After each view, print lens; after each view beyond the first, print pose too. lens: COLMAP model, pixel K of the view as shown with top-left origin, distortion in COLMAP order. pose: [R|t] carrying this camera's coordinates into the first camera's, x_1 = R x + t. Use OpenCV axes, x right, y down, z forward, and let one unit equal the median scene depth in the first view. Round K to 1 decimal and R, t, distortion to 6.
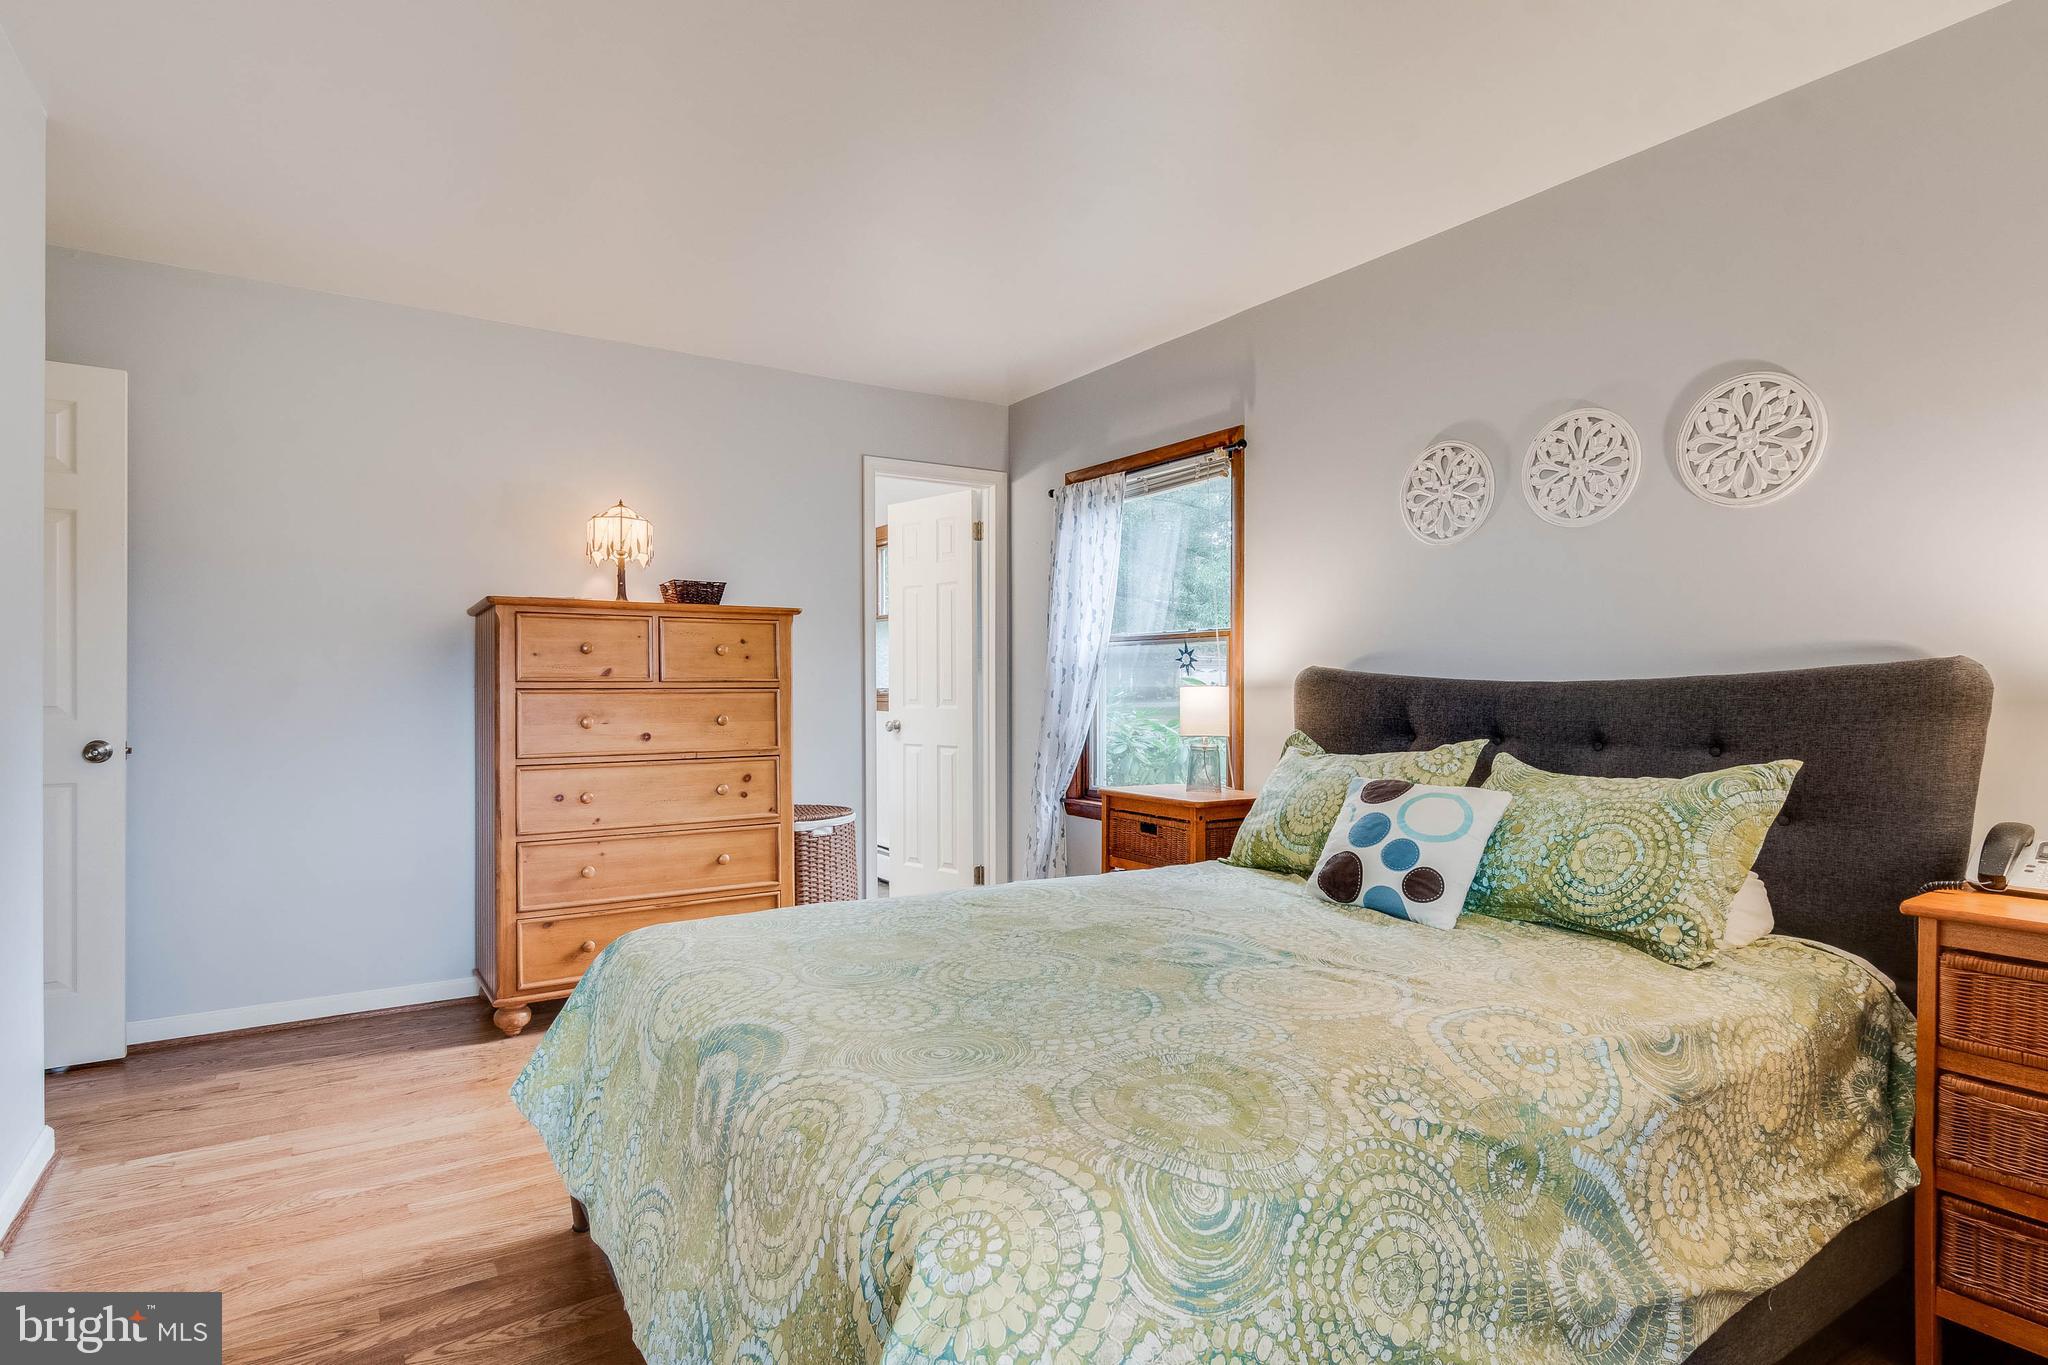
lens RADIAL K [[1035.2, 0, 1024.0], [0, 1035.2, 682.5], [0, 0, 1]] dist [-0.000848, 0.001888]
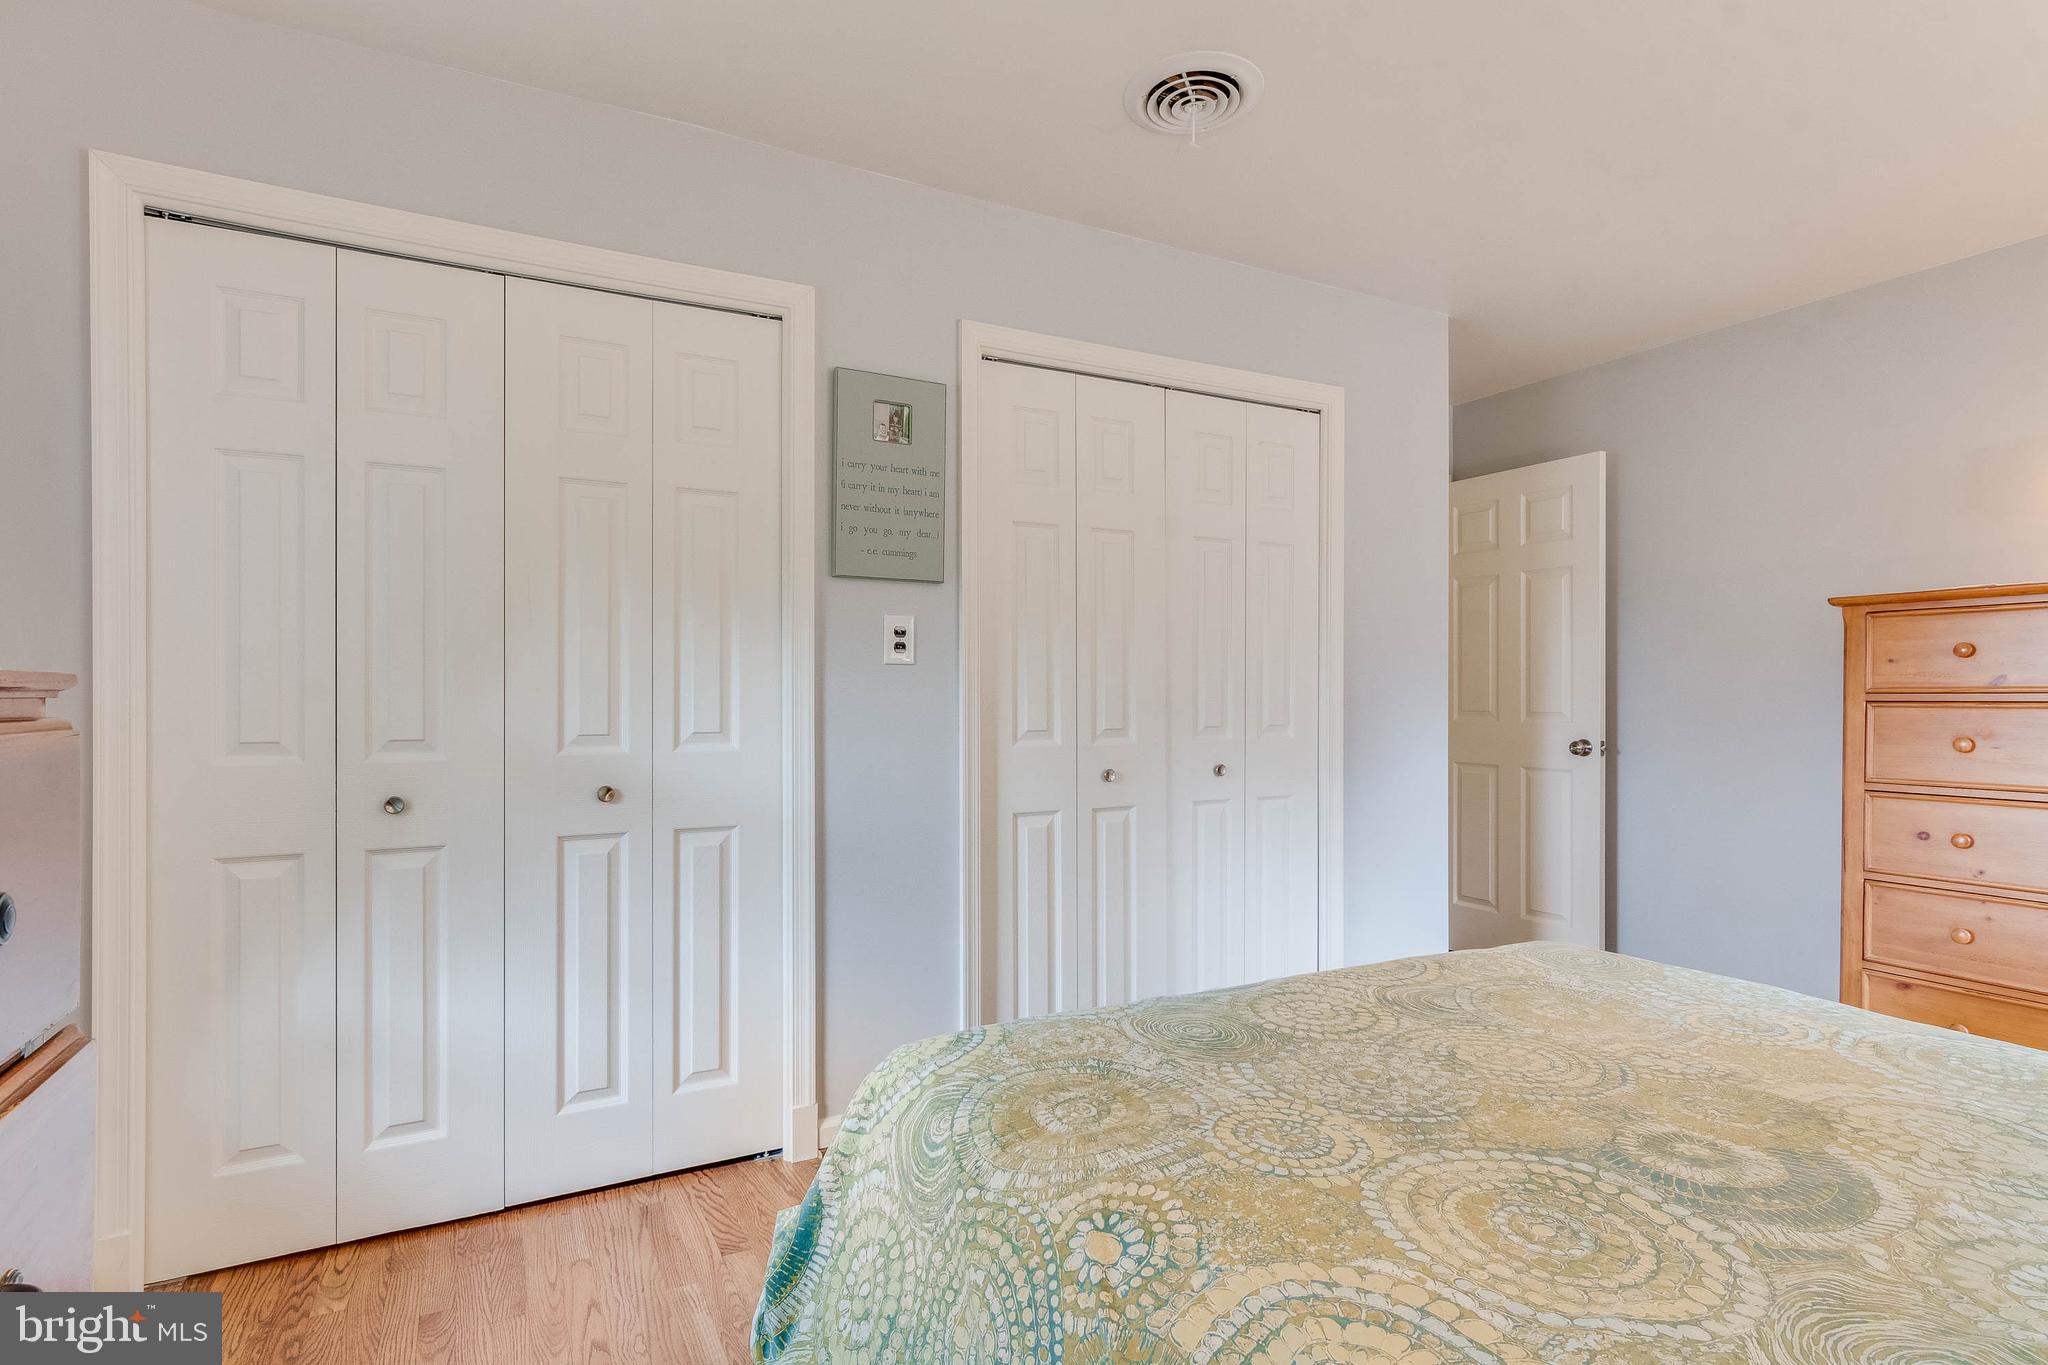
lens RADIAL K [[1014.4, 0, 1024.0], [0, 1014.4, 682.5], [0, 0, 1]] dist [-0.015059, -0.000357]
pose [[-0.070954, -0.016630, -0.997341, 0.919298], [0.000926, 0.999859, -0.016737, 0.007693], [0.997479, -0.002111, -0.070929, 0.817127]]
